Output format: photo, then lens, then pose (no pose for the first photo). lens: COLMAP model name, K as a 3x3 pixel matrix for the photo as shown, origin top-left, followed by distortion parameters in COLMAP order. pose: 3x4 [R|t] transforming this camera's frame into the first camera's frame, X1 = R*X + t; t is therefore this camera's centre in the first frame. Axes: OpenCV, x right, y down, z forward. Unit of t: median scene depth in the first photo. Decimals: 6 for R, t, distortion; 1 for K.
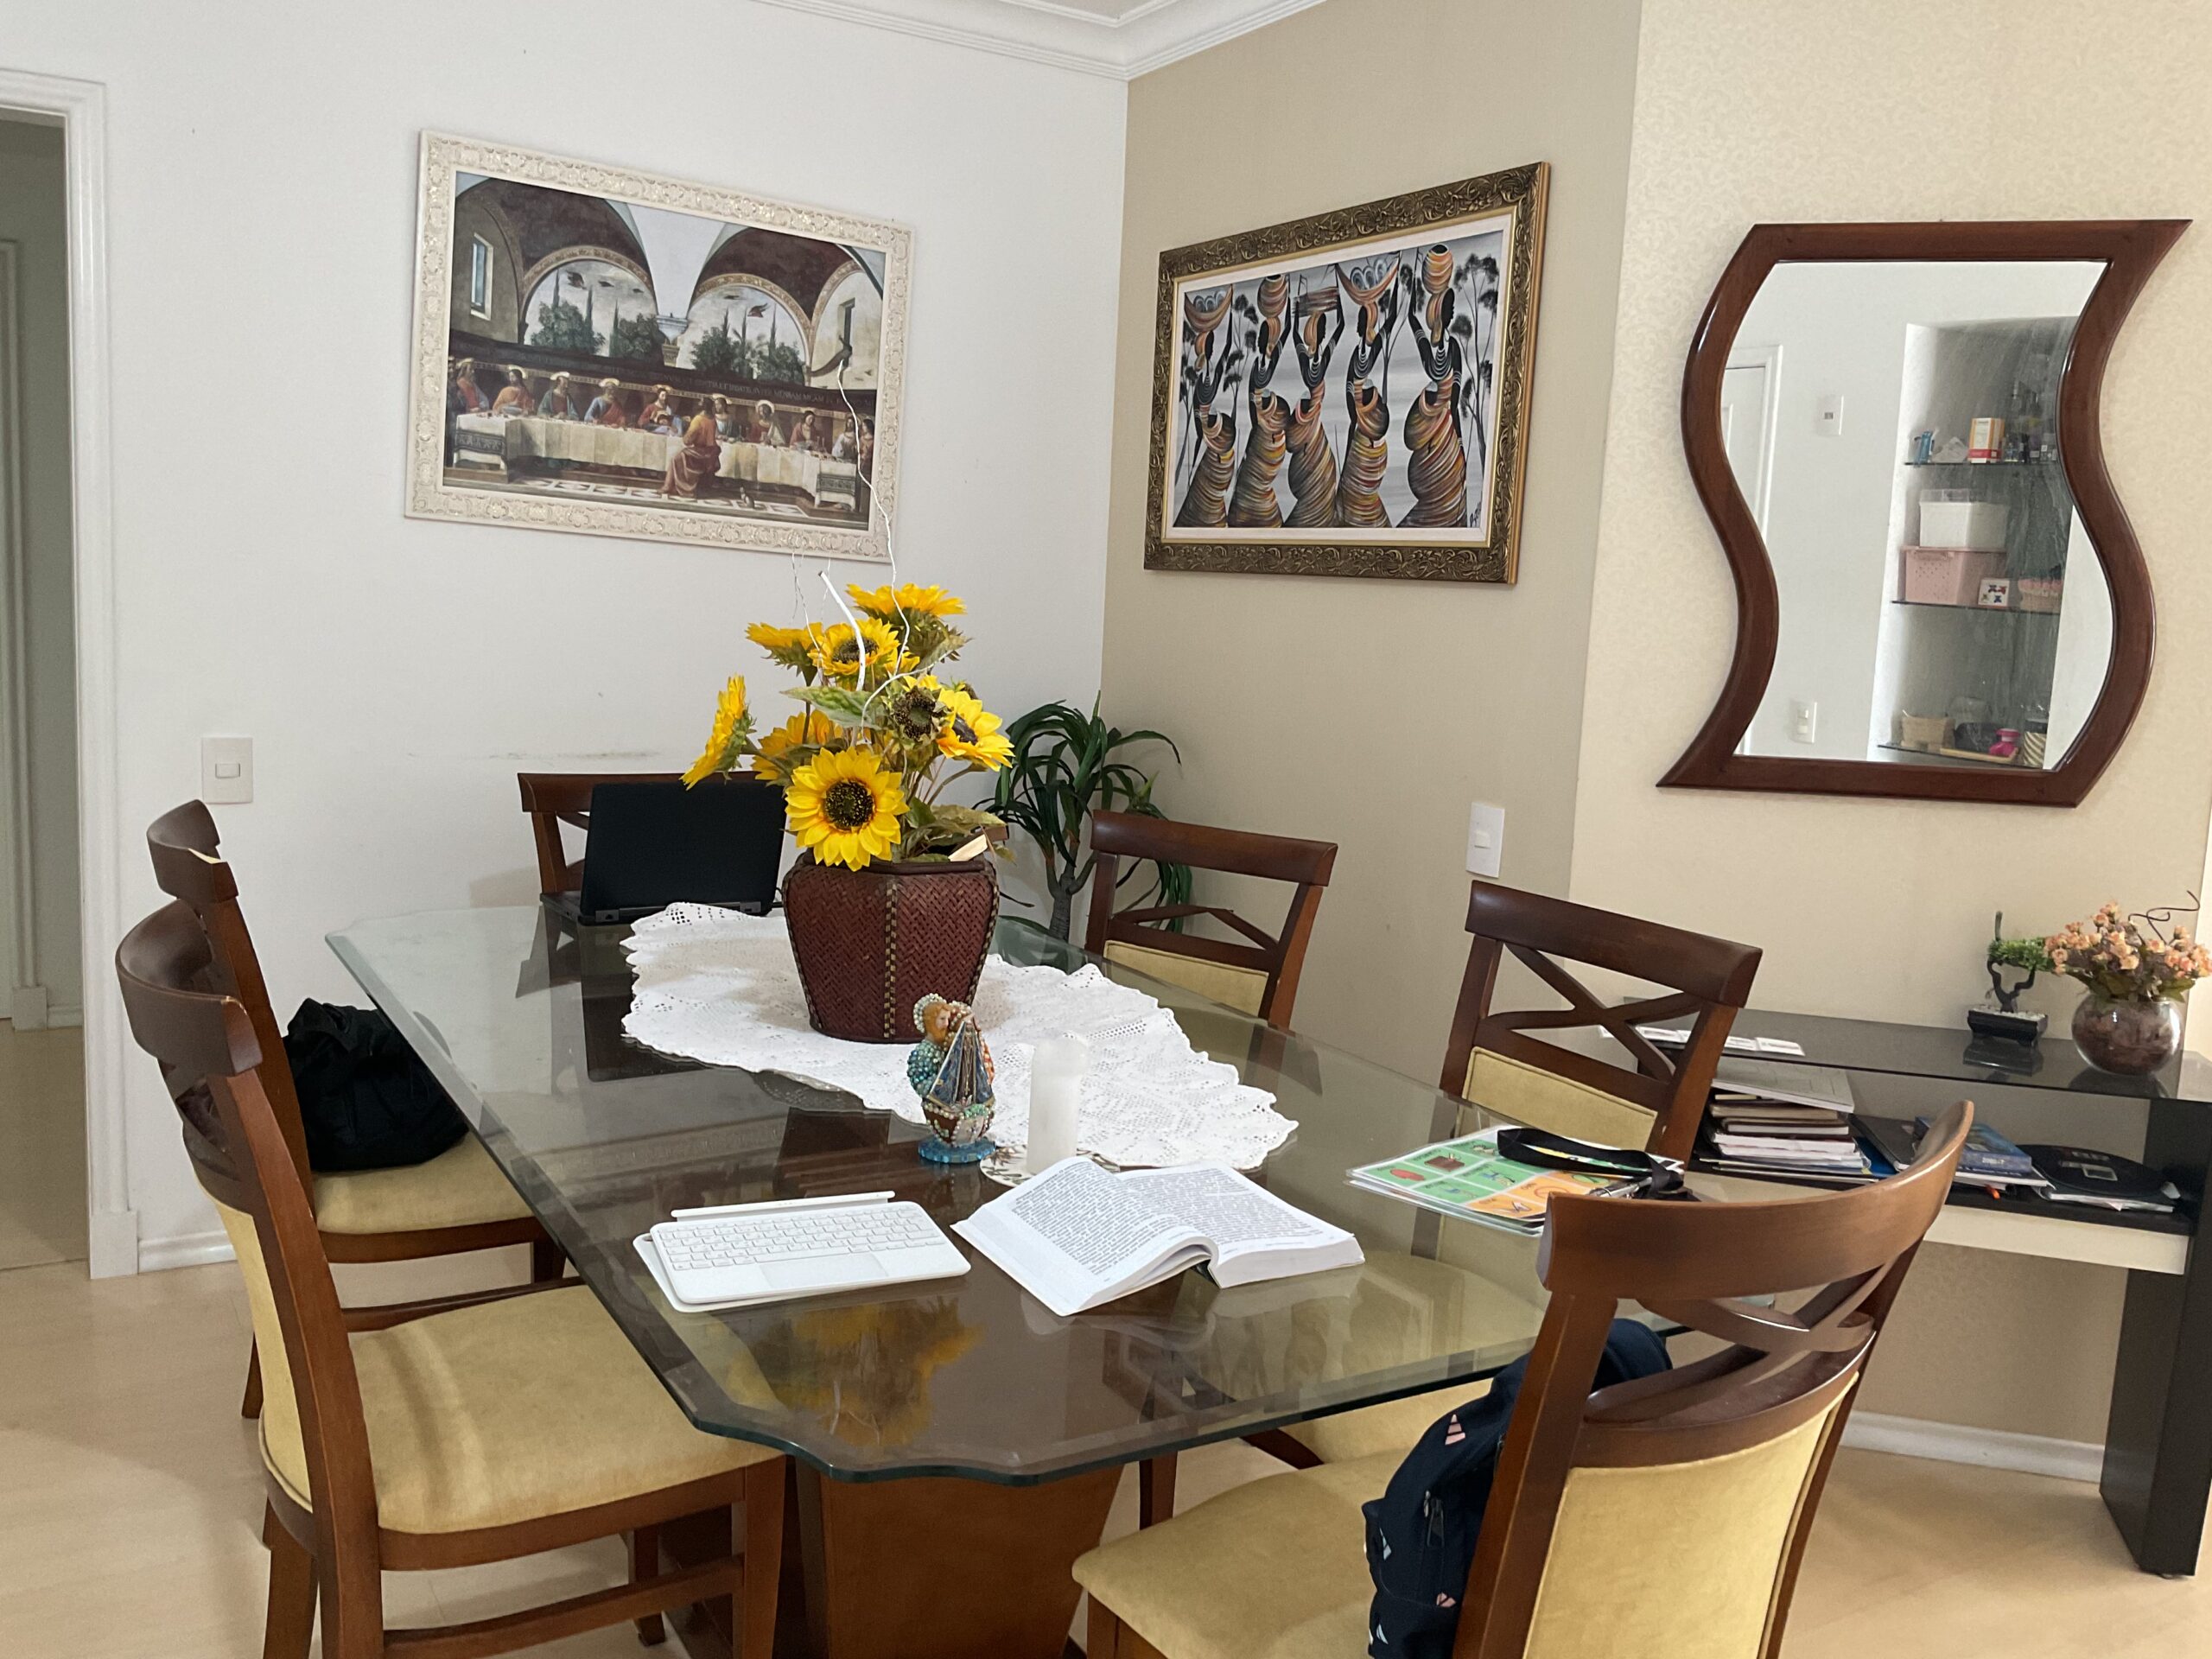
lens RADIAL K [[1809.4, 0, 1152.2], [0, 1809.4, 828.5], [0, 0, 1]] dist [0.110654, -0.275322]
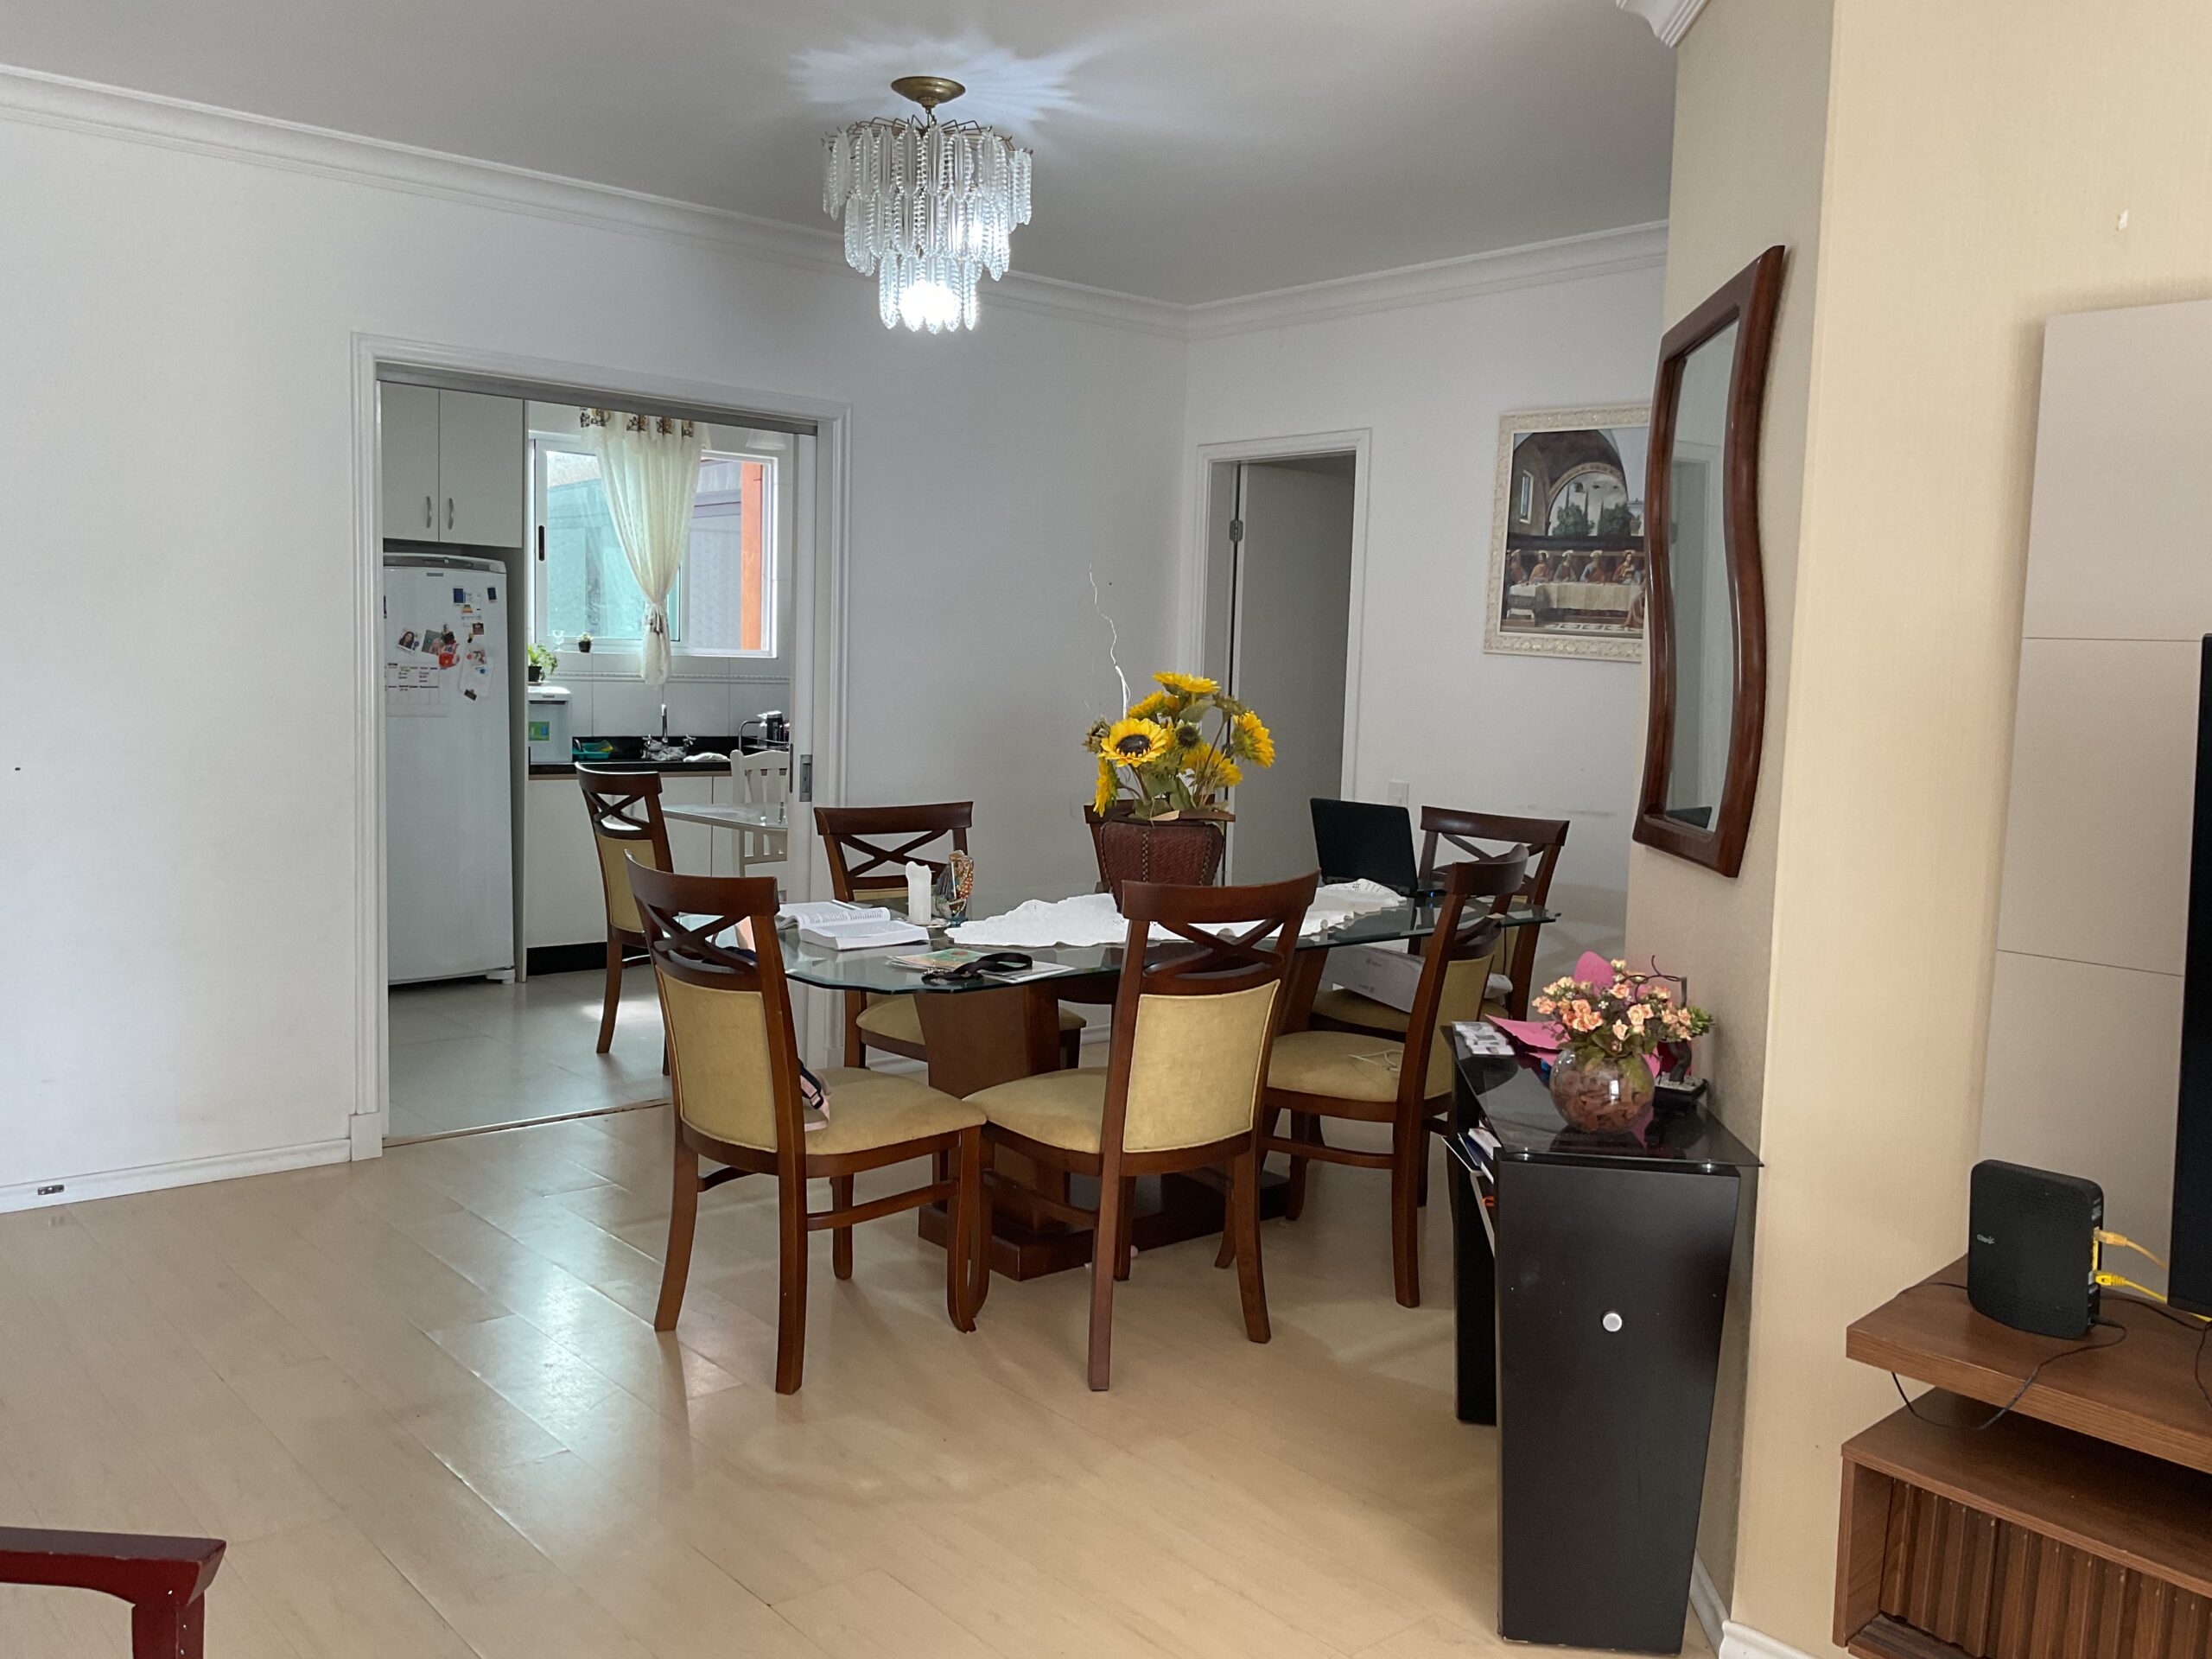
lens RADIAL K [[1831.1, 0, 1109.1], [0, 1831.1, 815.9], [0, 0, 1]] dist [0.138446, -0.293565]
pose [[0.161218, 0.043539, -0.985958, 1.083556], [-0.147503, 0.988868, 0.019548, -0.010729], [0.975834, 0.142280, 0.165845, 0.409880]]
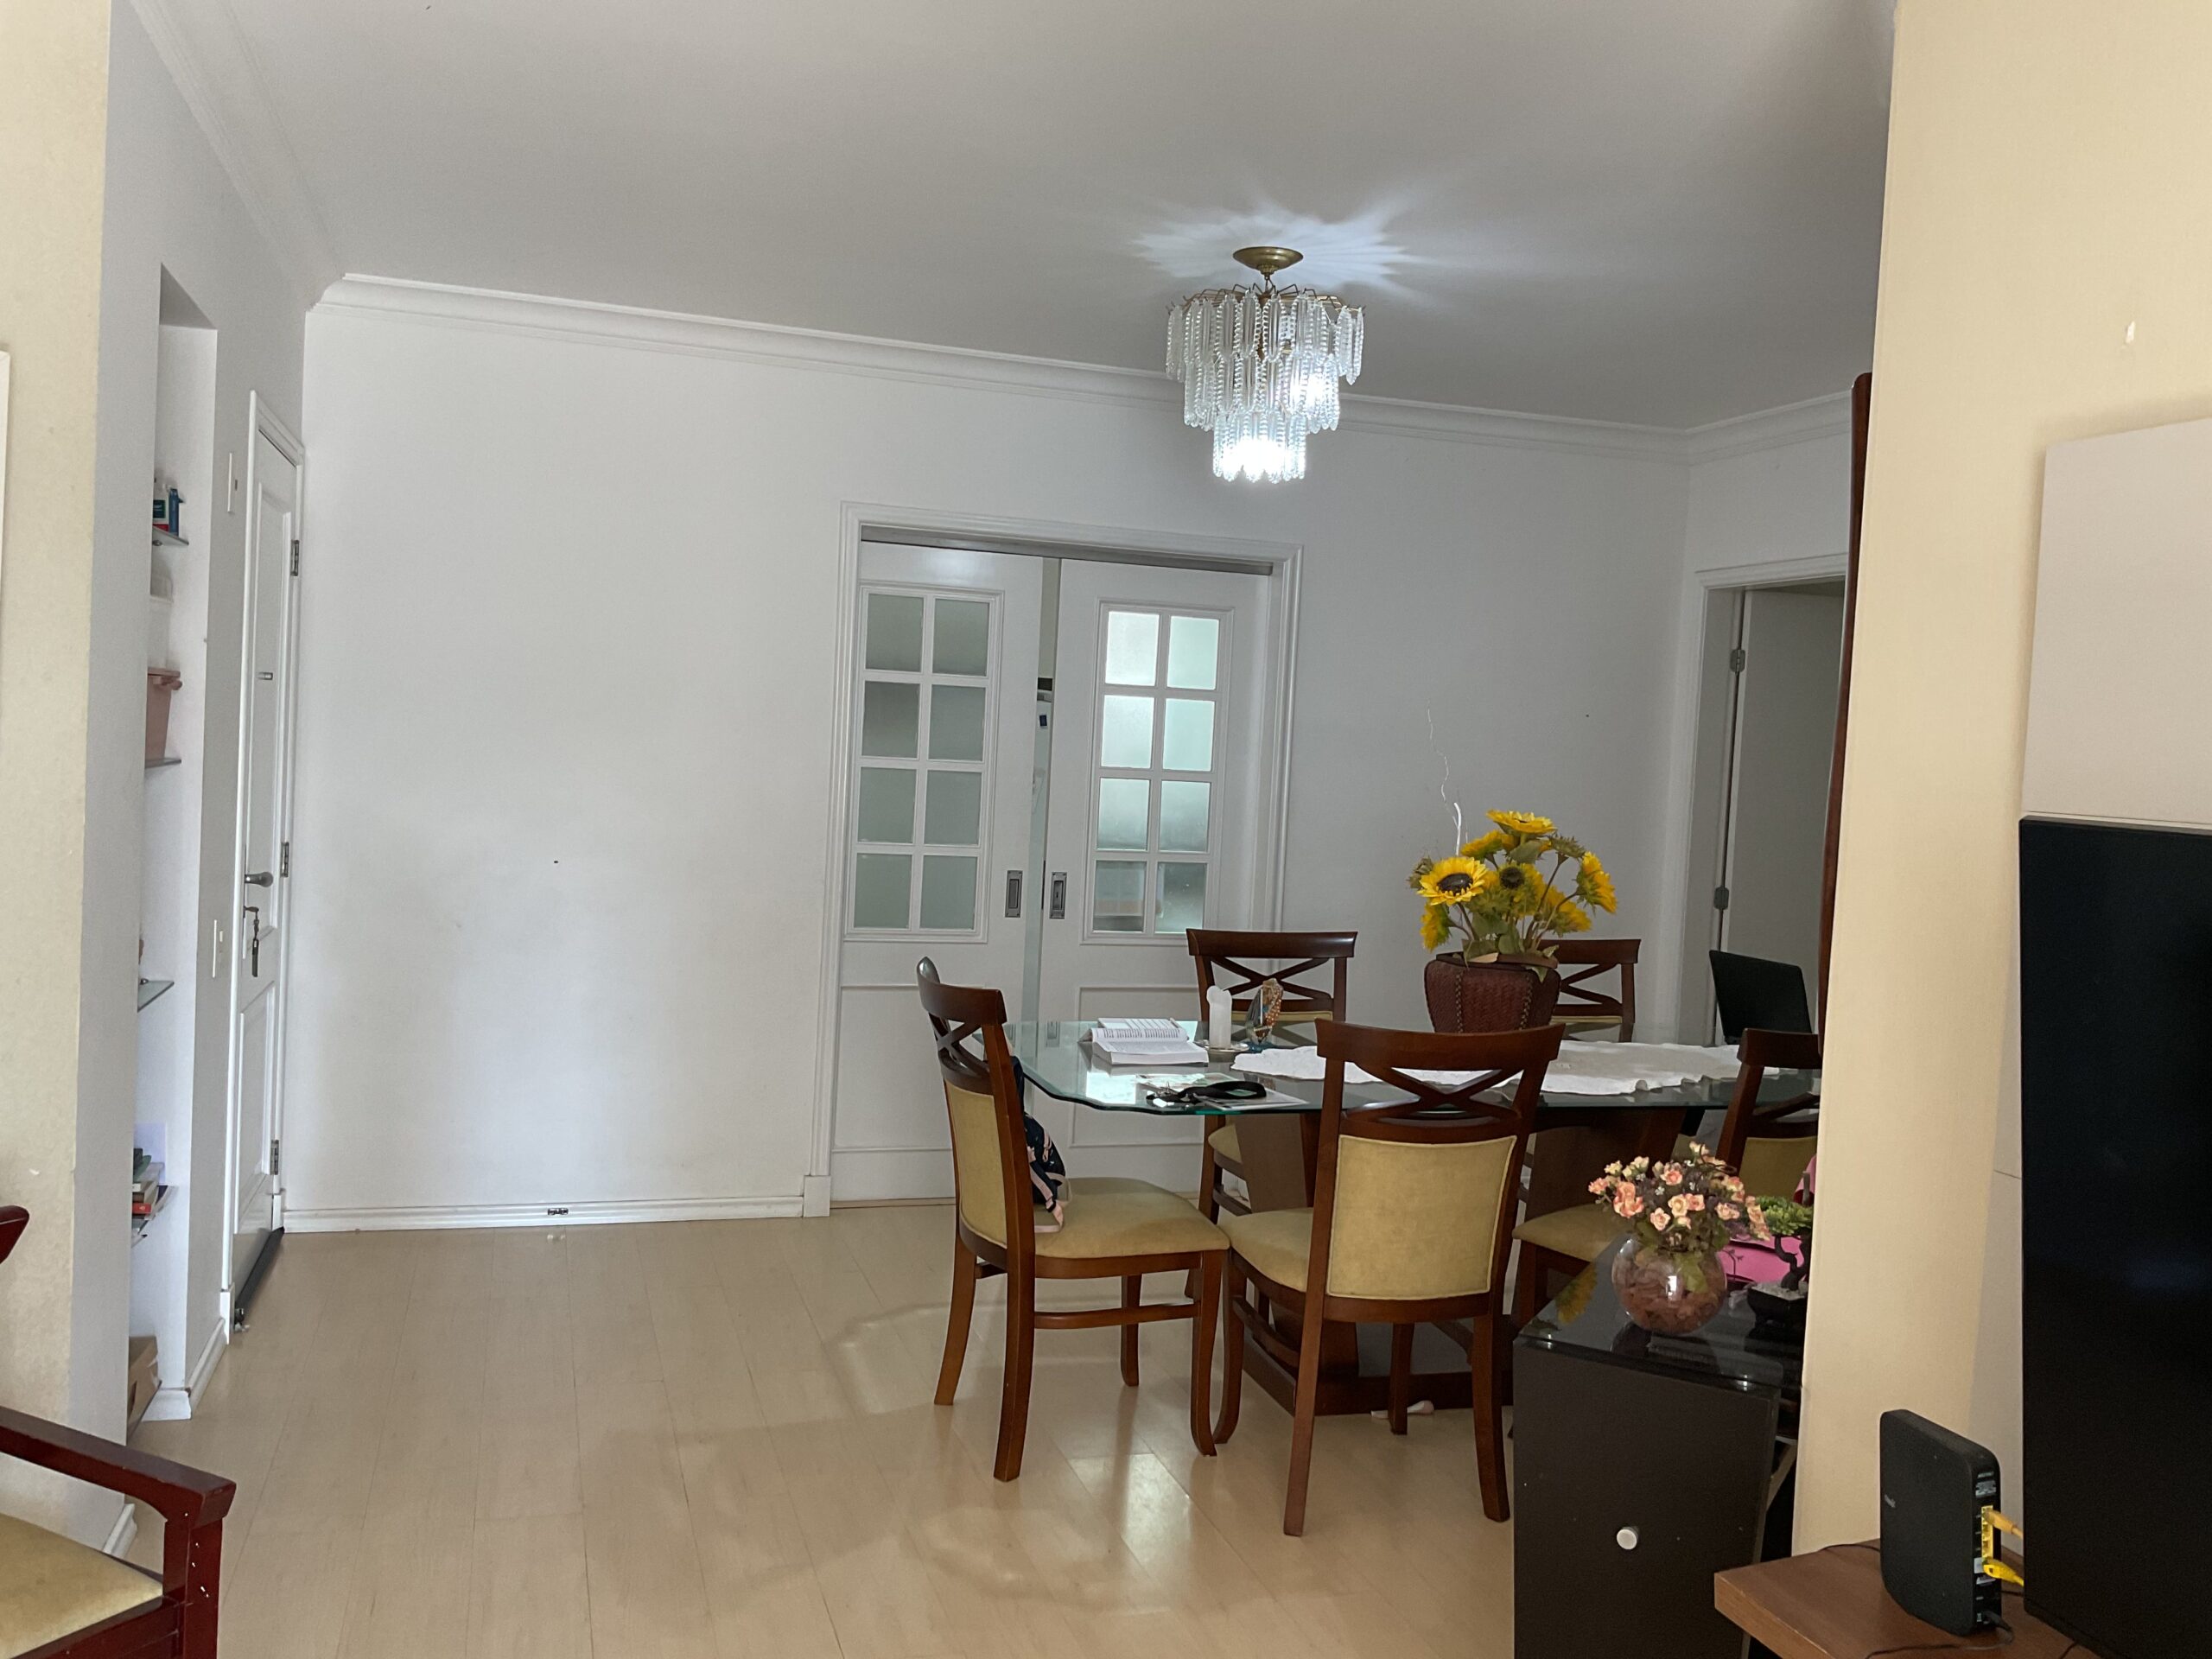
lens RADIAL K [[1831.1, 0, 1109.1], [0, 1831.1, 815.9], [0, 0, 1]] dist [0.138446, -0.293565]
pose [[-0.239869, -0.020933, -0.970580, 1.106034], [-0.184615, 0.982507, 0.024435, -0.064823], [0.953090, 0.185045, -0.239537, 0.675017]]
